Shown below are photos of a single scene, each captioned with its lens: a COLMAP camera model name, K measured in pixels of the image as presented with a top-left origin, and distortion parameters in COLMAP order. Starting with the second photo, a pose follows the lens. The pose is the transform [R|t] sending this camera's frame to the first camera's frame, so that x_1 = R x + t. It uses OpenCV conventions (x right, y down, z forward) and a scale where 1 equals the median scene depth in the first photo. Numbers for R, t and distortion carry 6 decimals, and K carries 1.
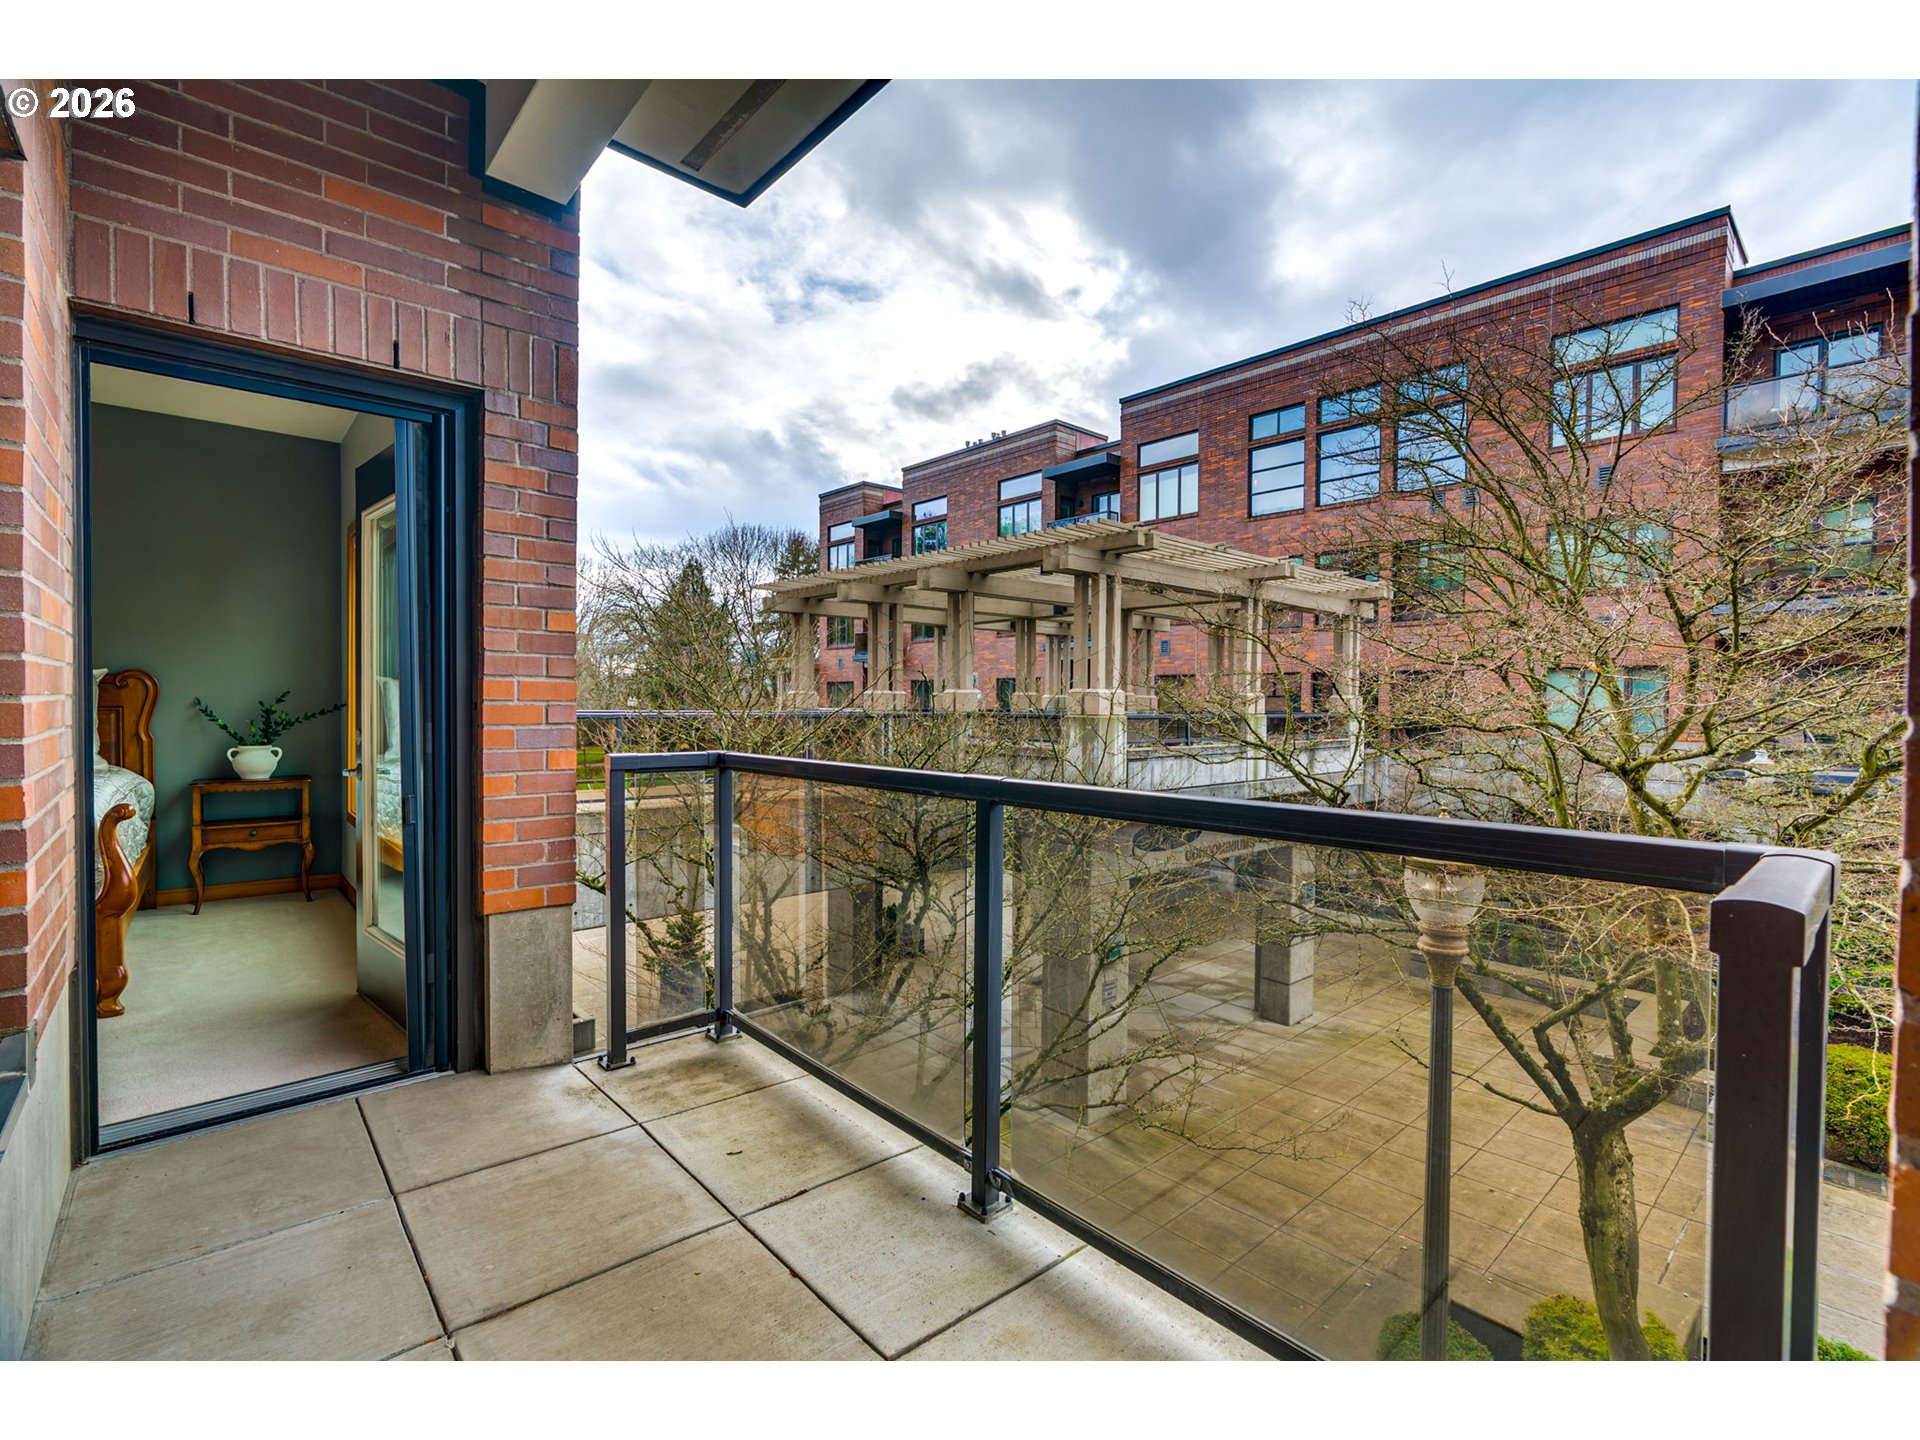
lens RADIAL K [[863.8, 0, 954.2], [0, 863.8, 716.5], [0, 0, 1]] dist [-0.004275, 0.000188]
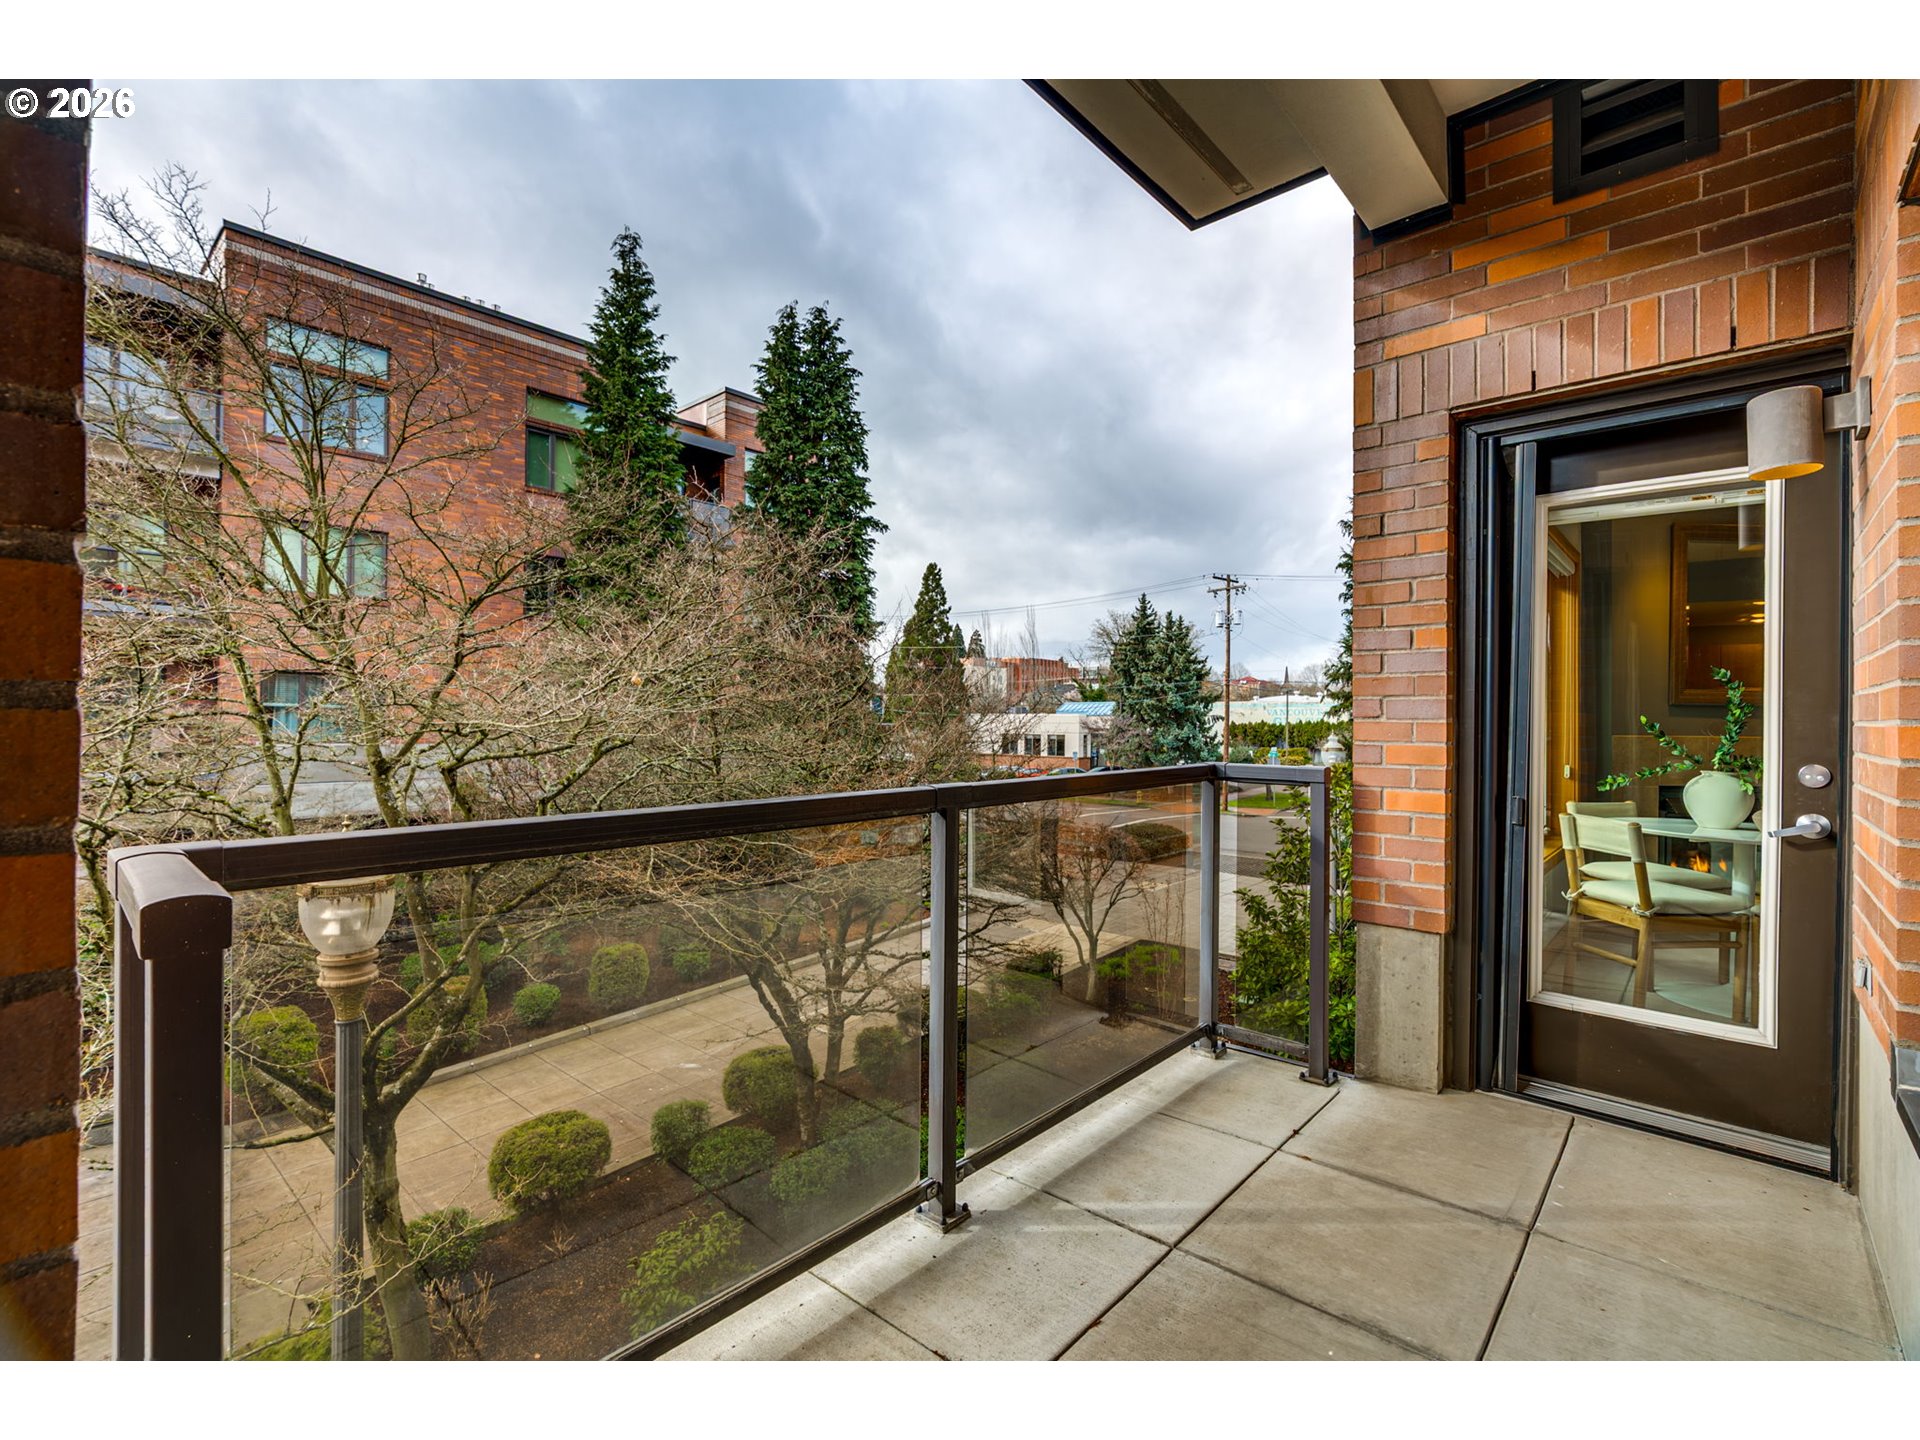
lens RADIAL K [[863.8, 0, 961.1], [0, 863.8, 721.1], [0, 0, 1]] dist [-0.004275, 0.000188]
pose [[-0.110264, -0.015019, 0.993789, -0.971938], [0.009392, 0.999825, 0.016152, -0.028814], [-0.993858, 0.011115, -0.110103, 1.096715]]
